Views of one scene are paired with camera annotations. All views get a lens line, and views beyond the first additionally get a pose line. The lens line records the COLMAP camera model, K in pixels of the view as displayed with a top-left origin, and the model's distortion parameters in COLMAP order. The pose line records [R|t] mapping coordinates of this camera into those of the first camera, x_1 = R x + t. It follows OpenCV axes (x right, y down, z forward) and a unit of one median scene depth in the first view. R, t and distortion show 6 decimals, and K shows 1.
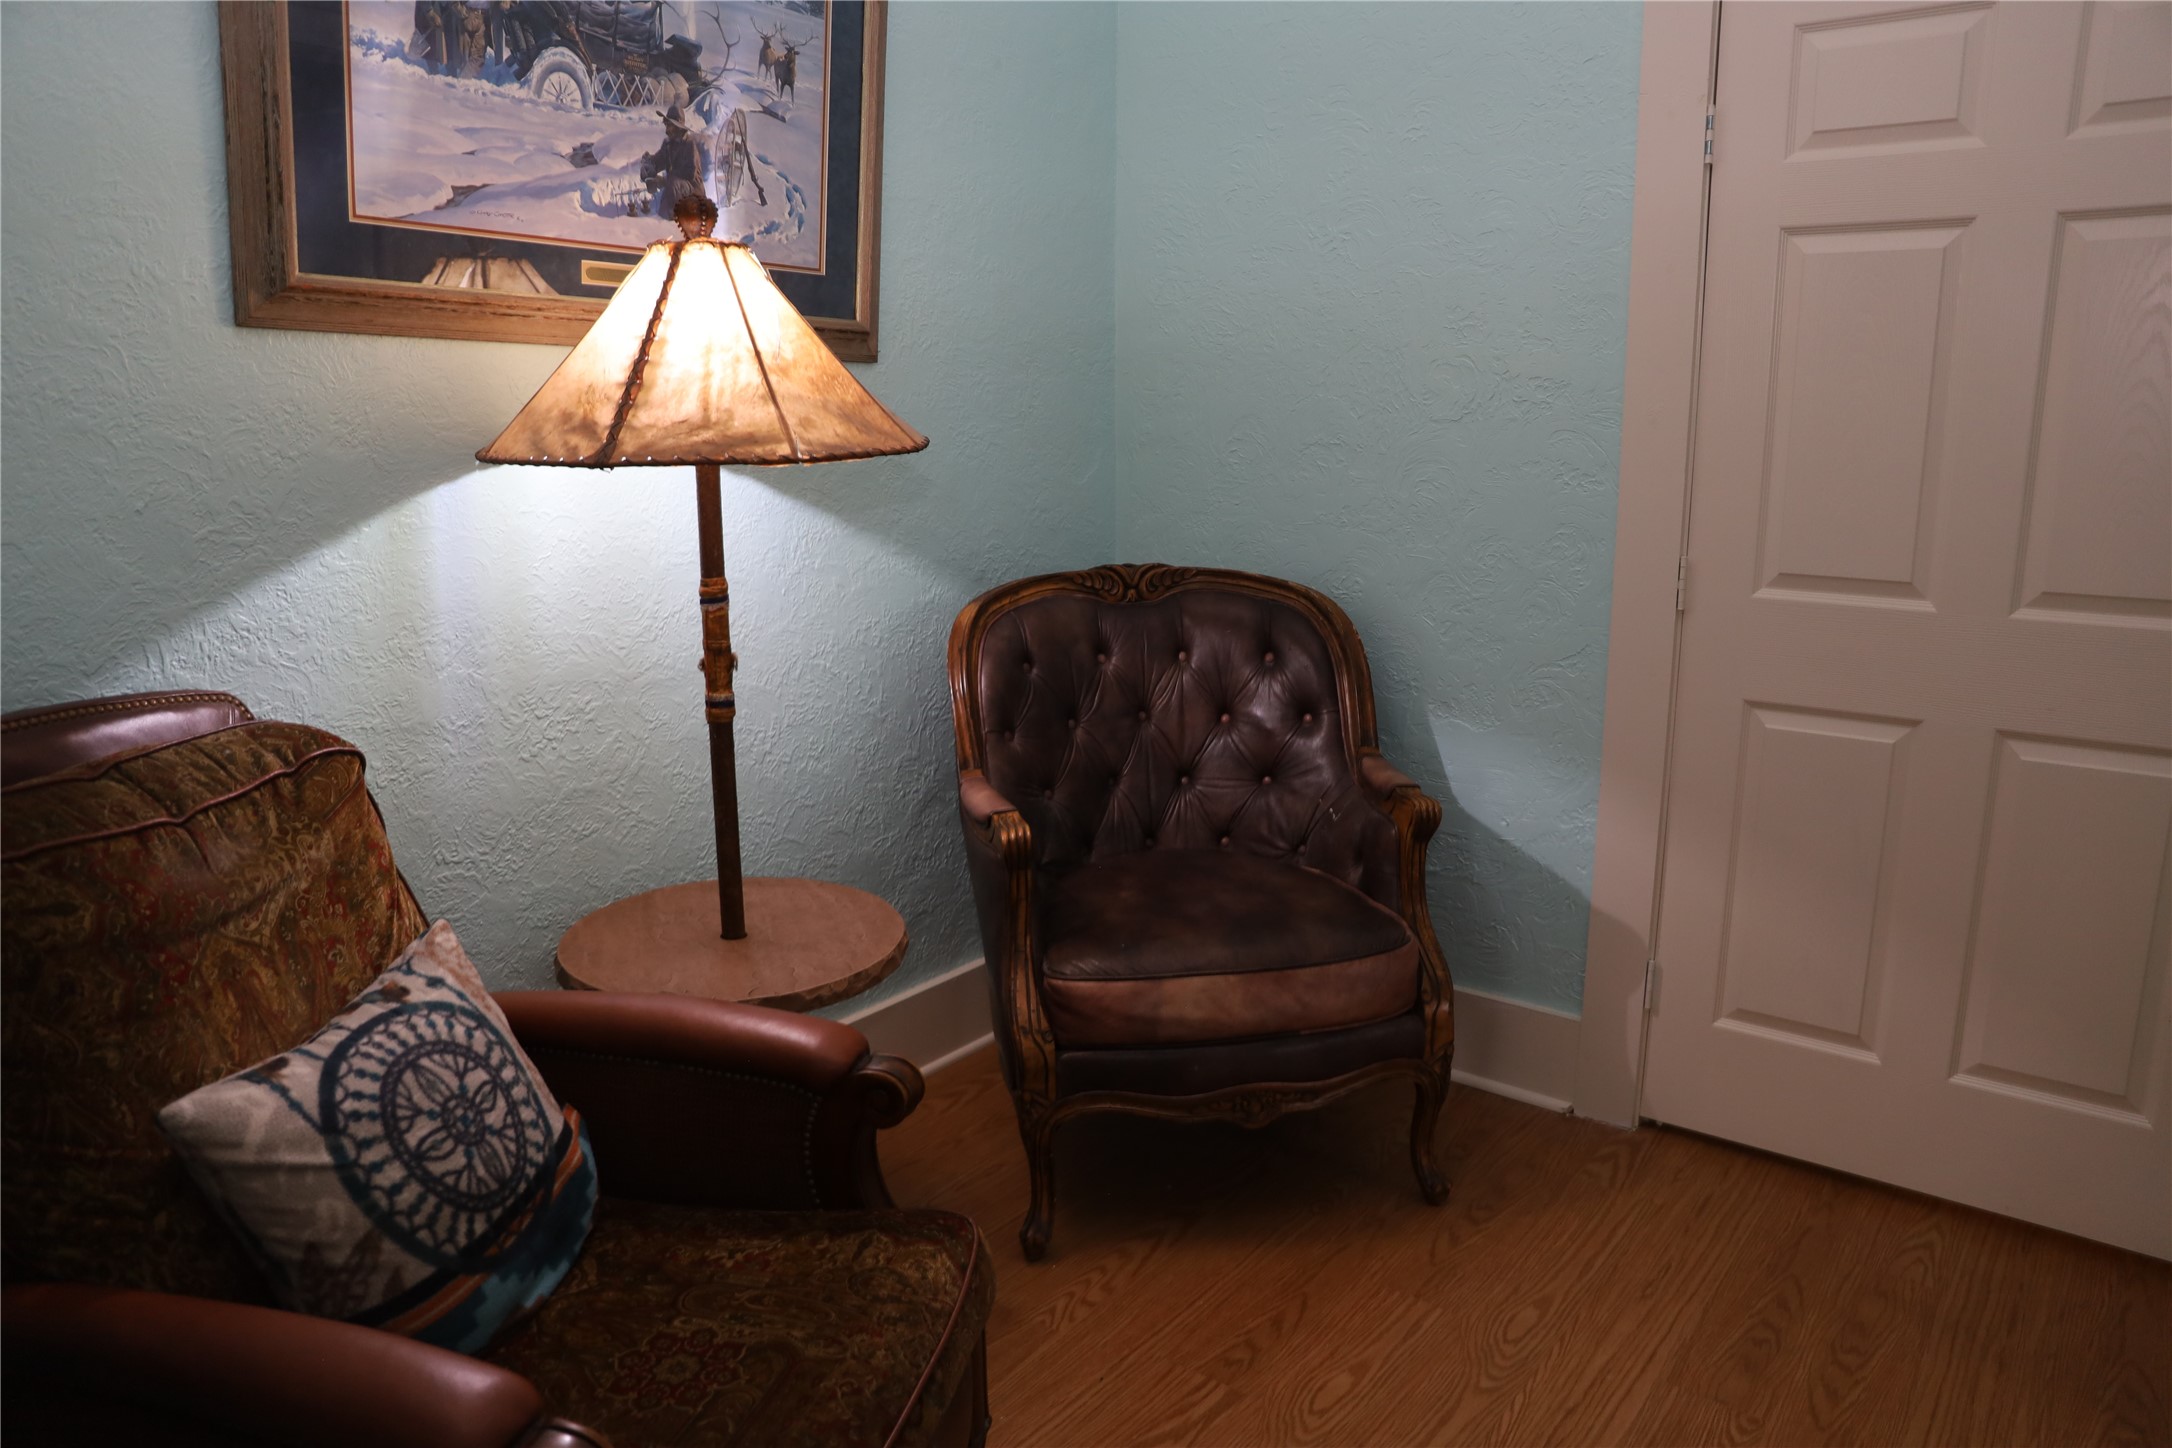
lens RADIAL K [[1476.9, 0, 1086.0], [0, 1476.9, 724.0], [0, 0, 1]] dist [-0.092063, 0.000553]
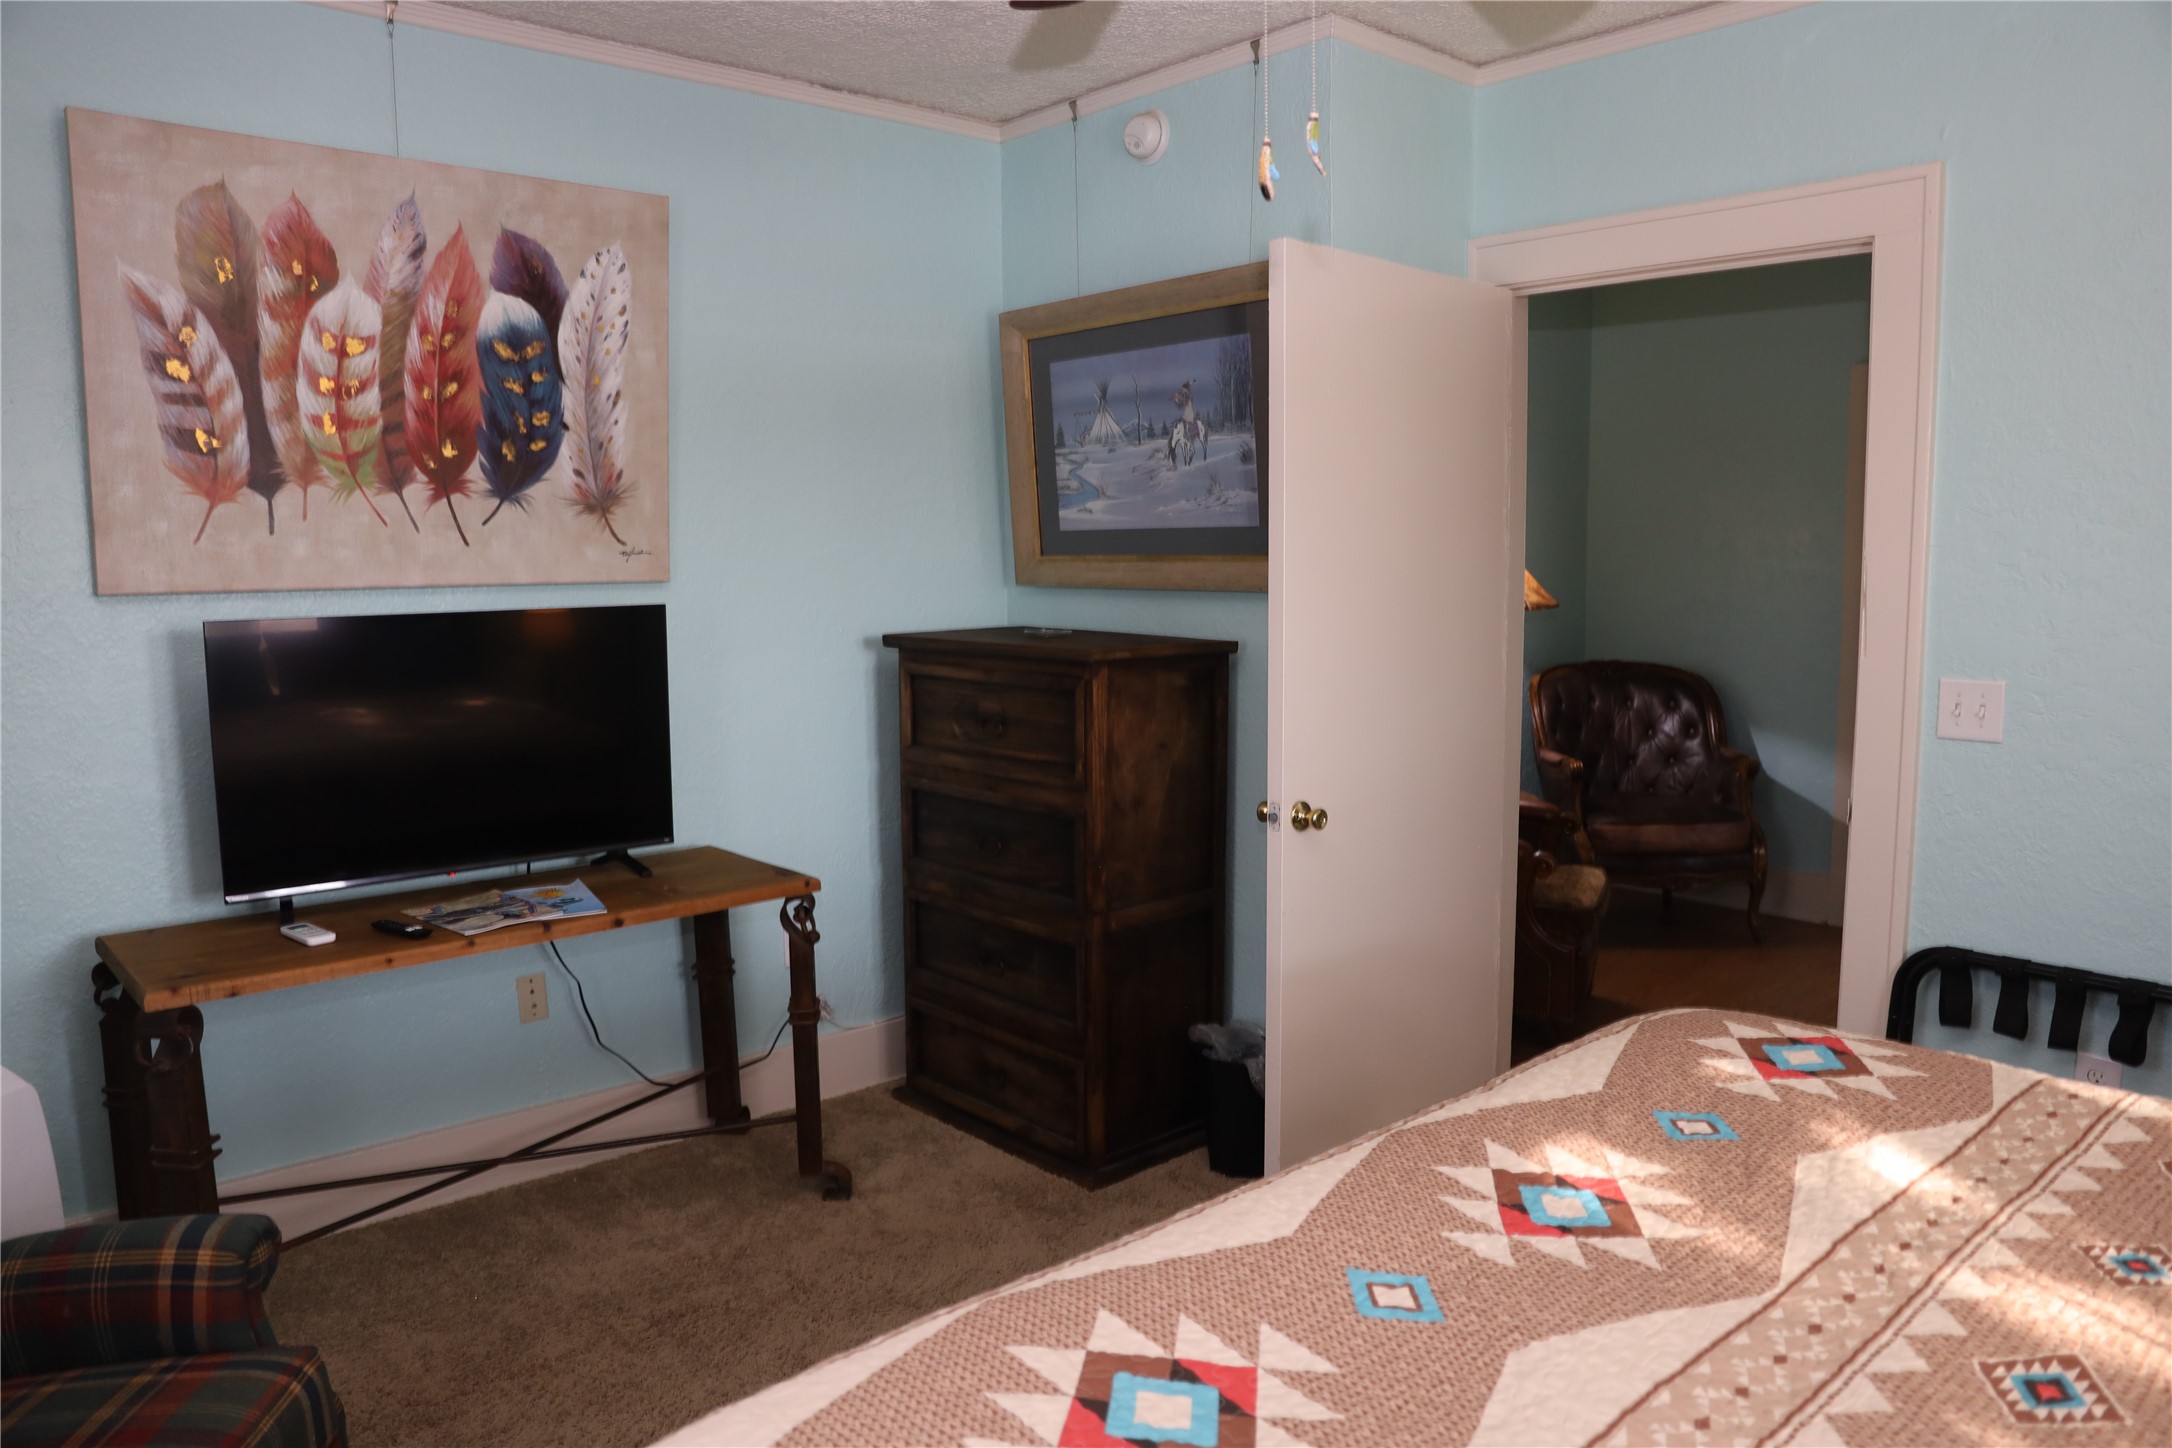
lens RADIAL K [[1476.9, 0, 1086.0], [0, 1476.9, 724.0], [0, 0, 1]] dist [-0.092063, 0.000553]
pose [[0.983841, 0.012630, -0.178597, -0.292707], [-0.030173, 0.994938, -0.095858, 0.186454], [0.176483, 0.099698, 0.979242, -1.053233]]
